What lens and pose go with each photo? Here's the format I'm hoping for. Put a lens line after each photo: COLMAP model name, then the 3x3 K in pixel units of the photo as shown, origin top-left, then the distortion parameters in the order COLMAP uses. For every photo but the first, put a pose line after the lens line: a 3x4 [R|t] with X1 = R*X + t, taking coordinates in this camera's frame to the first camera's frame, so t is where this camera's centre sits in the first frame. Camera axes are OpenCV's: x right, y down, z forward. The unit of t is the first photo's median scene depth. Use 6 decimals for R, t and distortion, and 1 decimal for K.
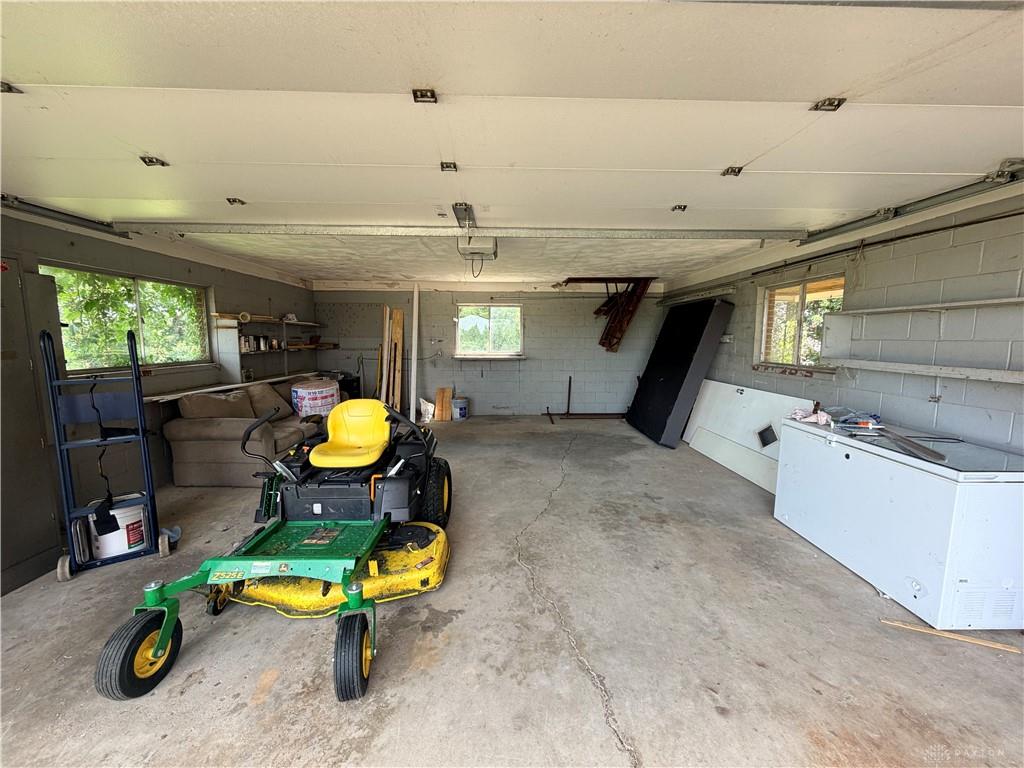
lens RADIAL K [[410.8, 0, 508.0], [0, 410.8, 385.8], [0, 0, 1]] dist [-0.003242, -0.000228]
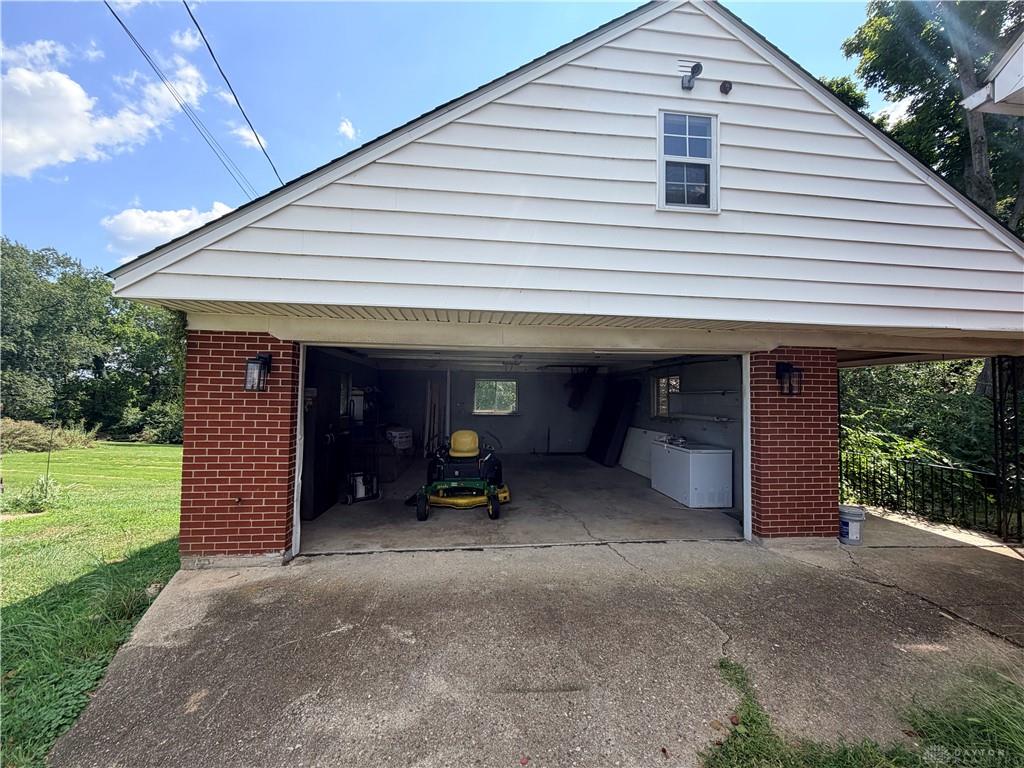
lens RADIAL K [[410.8, 0, 514.2], [0, 410.8, 382.9], [0, 0, 1]] dist [-0.003242, -0.000228]
pose [[0.995507, 0.010907, 0.094055, -0.185680], [0.003789, 0.987958, -0.154673, 0.076715], [-0.094609, 0.154335, 0.983478, -0.774935]]
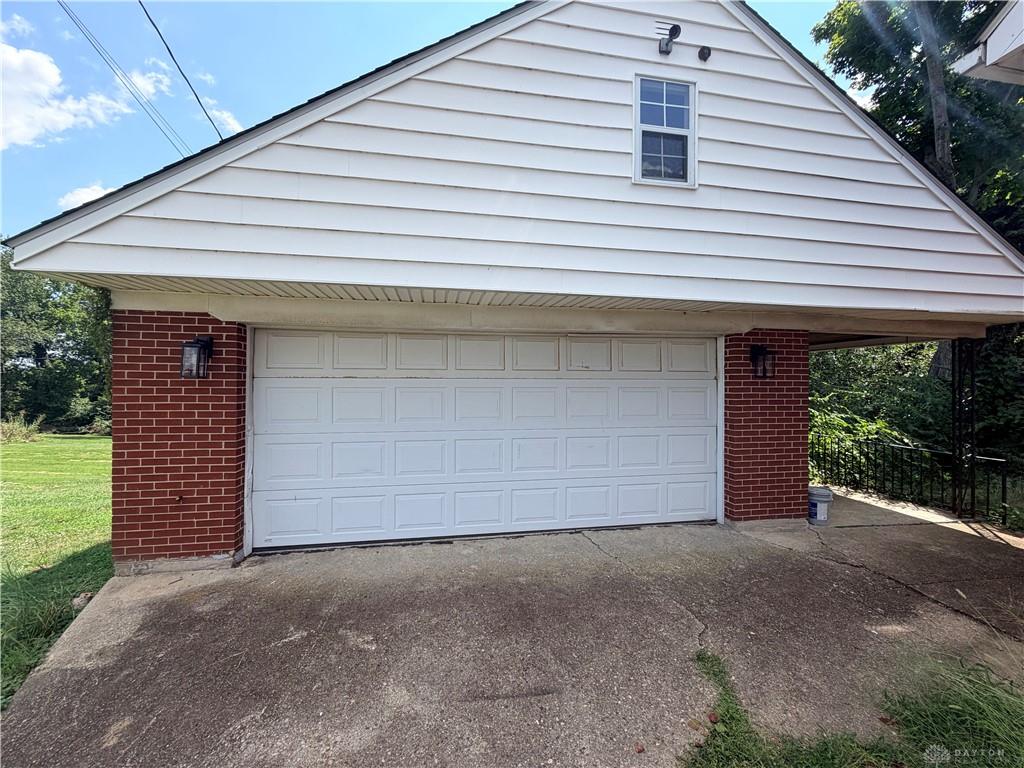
lens RADIAL K [[410.8, 0, 513.5], [0, 410.8, 382.8], [0, 0, 1]] dist [-0.003242, -0.000228]
pose [[0.988153, -0.000841, 0.153470, -0.165607], [0.019596, 0.992492, -0.120734, 0.071683], [-0.152217, 0.122311, 0.980750, -0.714513]]
